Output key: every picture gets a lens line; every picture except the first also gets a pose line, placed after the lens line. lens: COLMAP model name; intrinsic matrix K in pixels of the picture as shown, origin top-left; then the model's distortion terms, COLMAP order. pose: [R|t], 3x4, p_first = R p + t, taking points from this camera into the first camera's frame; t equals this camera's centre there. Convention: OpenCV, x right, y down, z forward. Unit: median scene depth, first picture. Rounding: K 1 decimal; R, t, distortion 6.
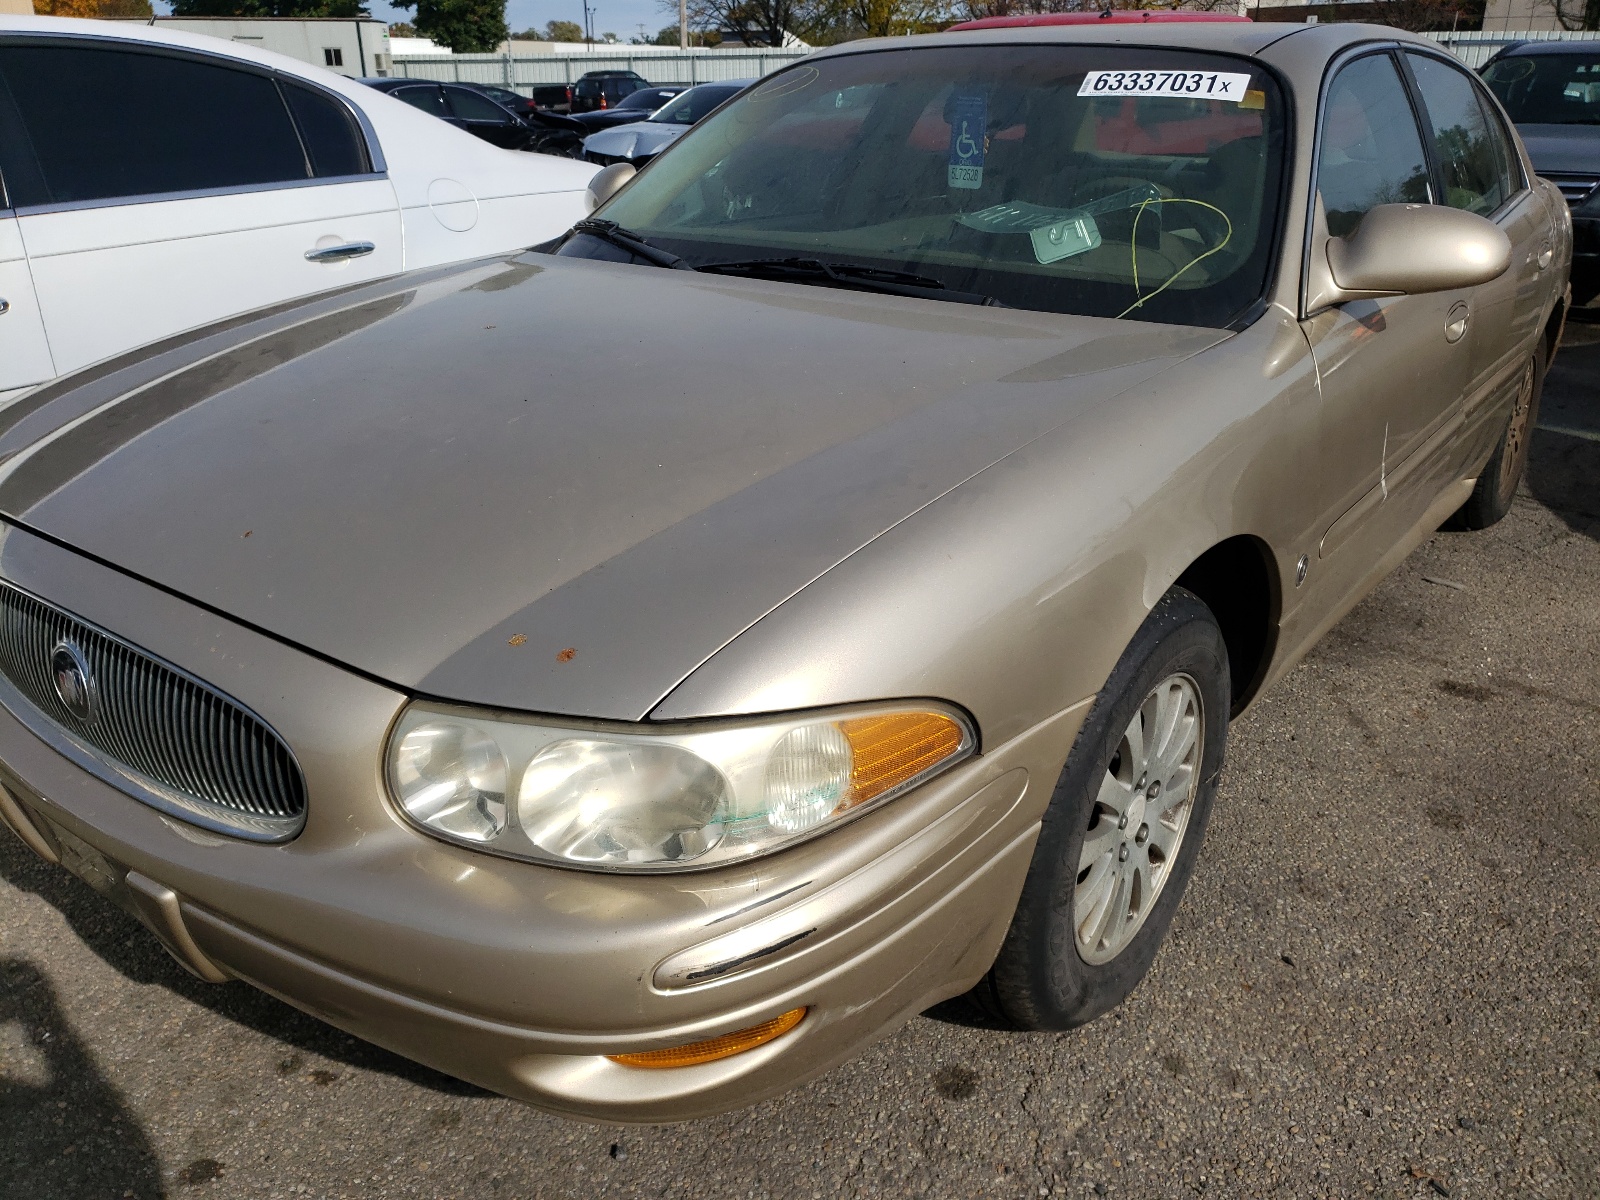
lens RADIAL K [[1207.1, 0, 800.0], [0, 1207.1, 600.0], [0, 0, 1]] dist [-0.088240, 0.073620]
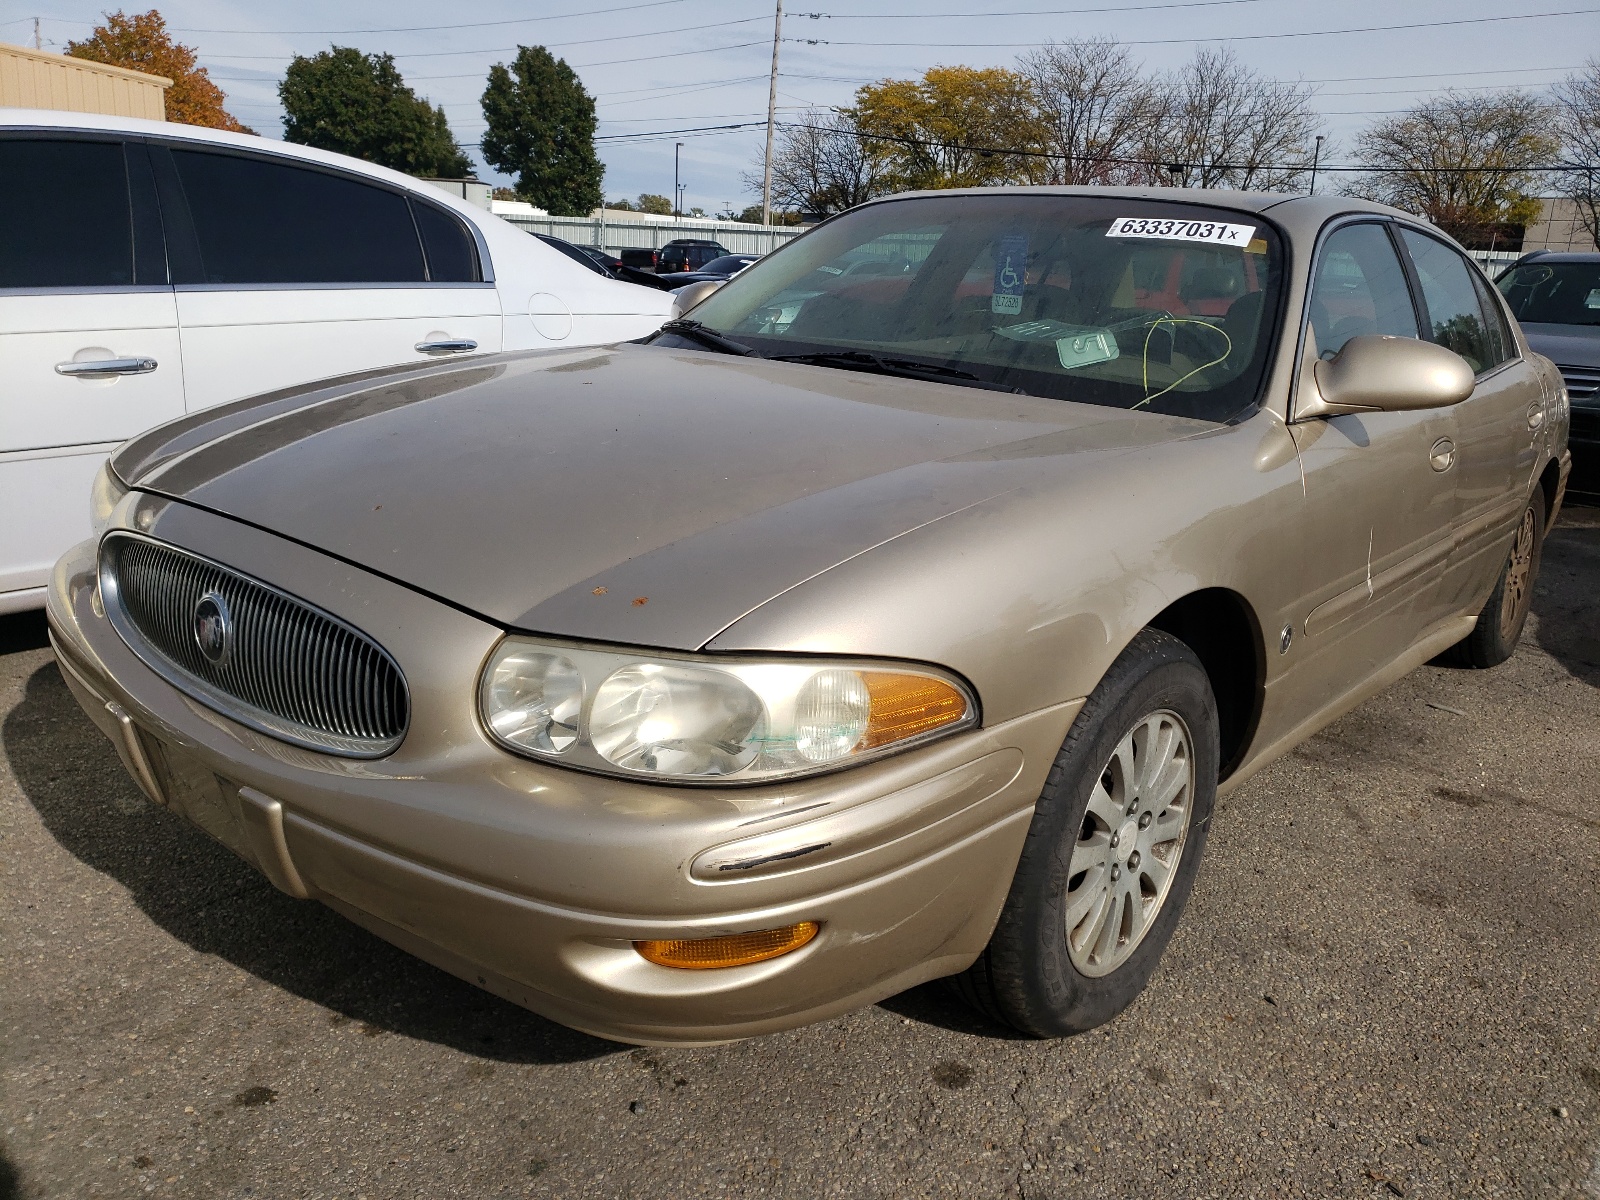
lens RADIAL K [[1217.2, 0, 831.8], [0, 1217.2, 598.8], [0, 0, 1]] dist [-0.075663, 0.052839]
pose [[0.997842, 0.063078, -0.018246, 0.013679], [-0.065070, 0.987160, -0.145880, 0.138896], [0.008810, 0.146752, 0.989134, -0.138833]]
